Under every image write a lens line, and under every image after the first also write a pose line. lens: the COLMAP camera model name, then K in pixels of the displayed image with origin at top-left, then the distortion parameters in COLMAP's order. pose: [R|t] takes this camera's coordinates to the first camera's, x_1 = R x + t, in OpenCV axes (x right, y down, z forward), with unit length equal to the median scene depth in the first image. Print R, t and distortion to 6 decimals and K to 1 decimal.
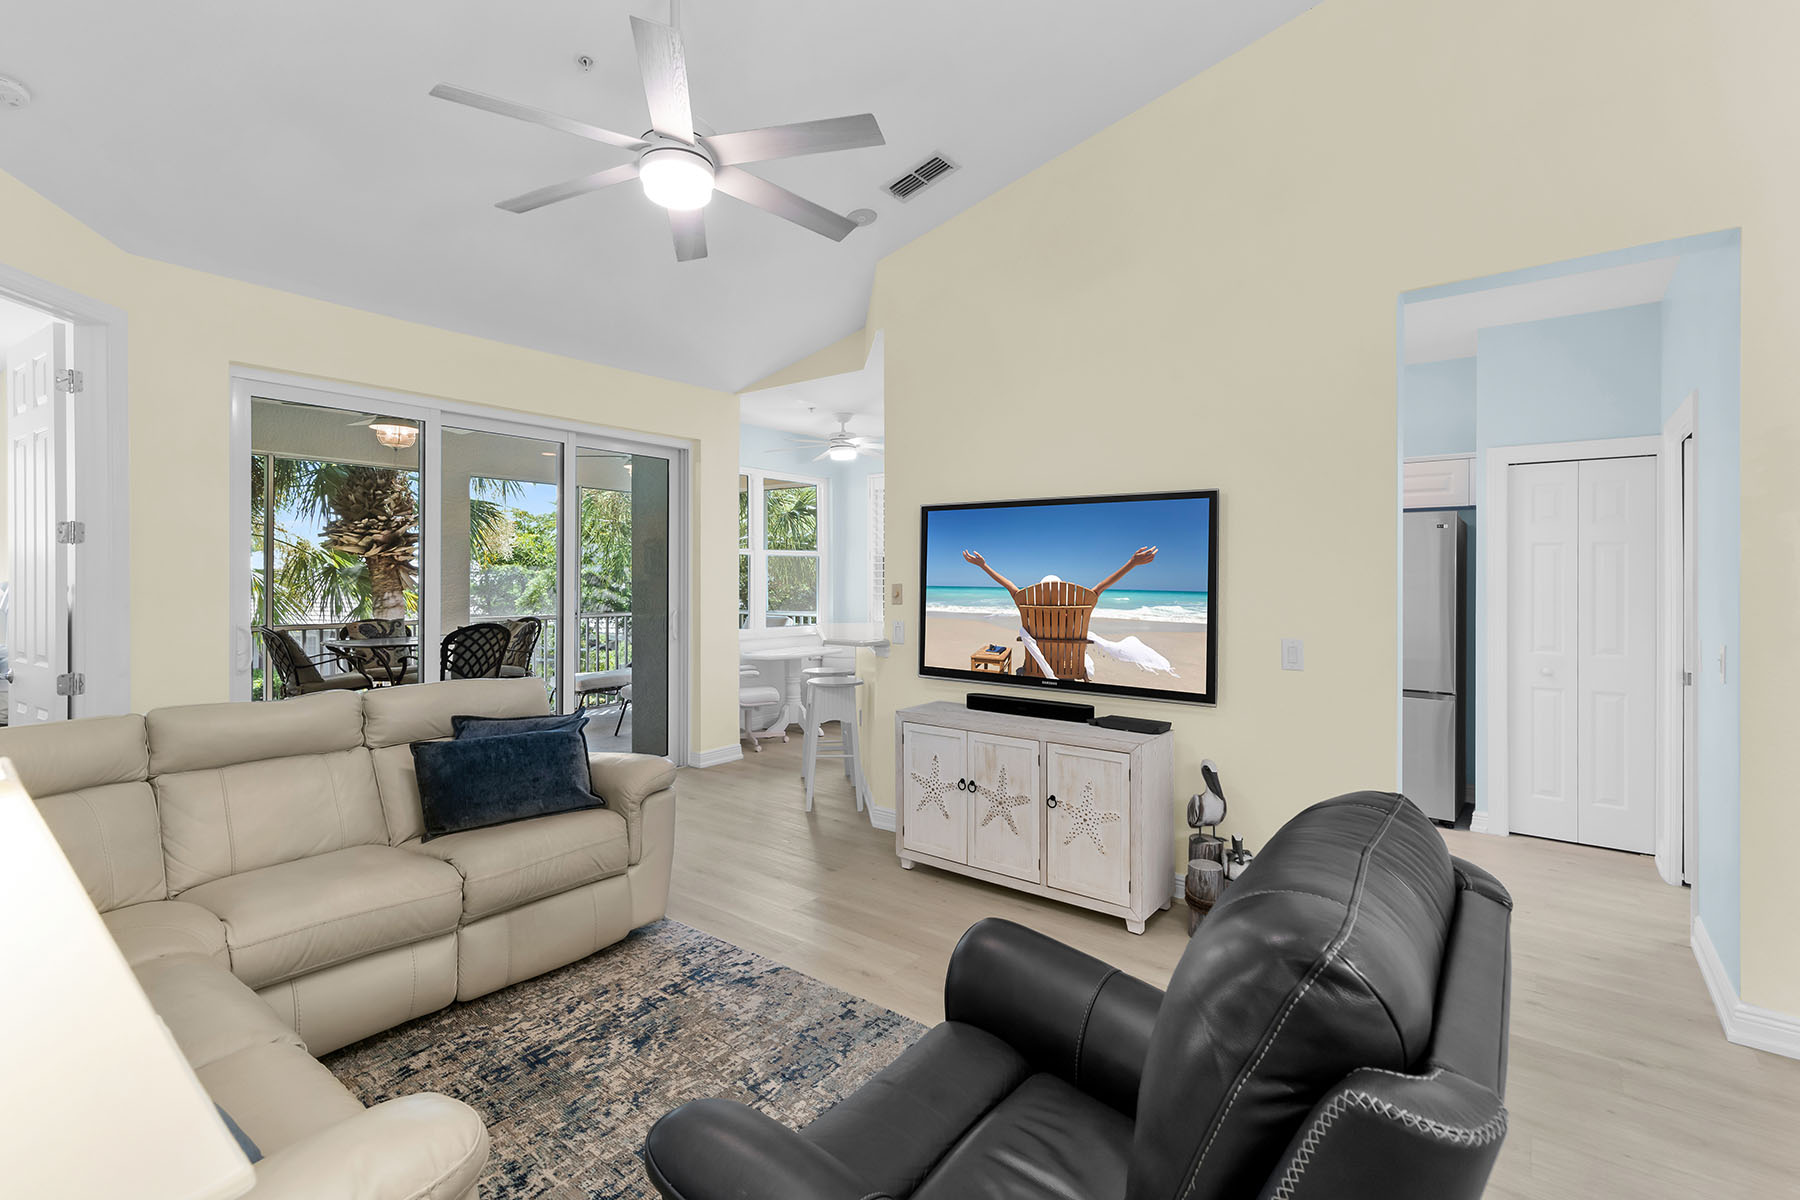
lens RADIAL K [[814.6, 0, 890.6], [0, 814.6, 598.3], [0, 0, 1]] dist [0.001982, 0.002781]
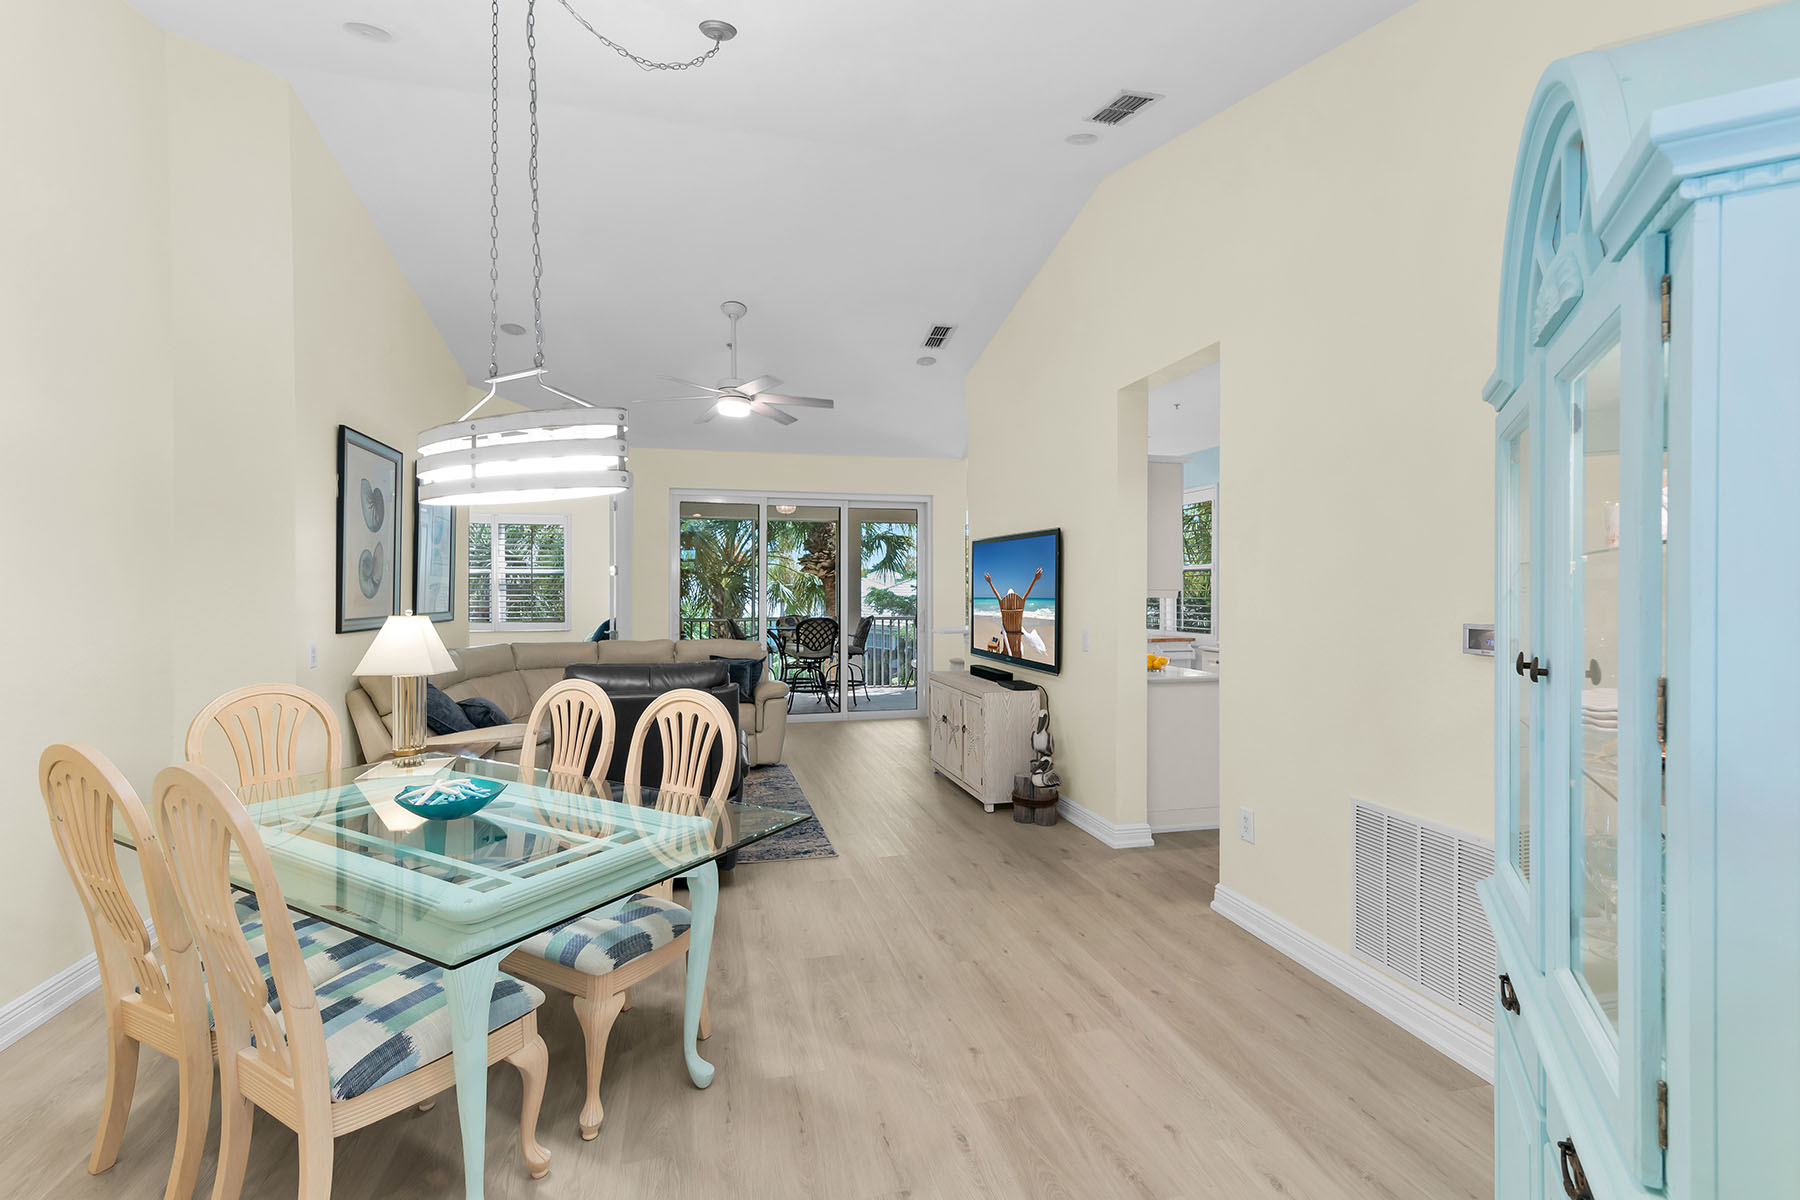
lens RADIAL K [[814.6, 0, 906.3], [0, 814.6, 604.9], [0, 0, 1]] dist [0.001982, 0.002781]
pose [[0.795572, 0.012016, -0.605739, 1.024360], [-0.016891, 0.999855, -0.002350, 0.009130], [0.605623, 0.012101, 0.795660, -0.336153]]
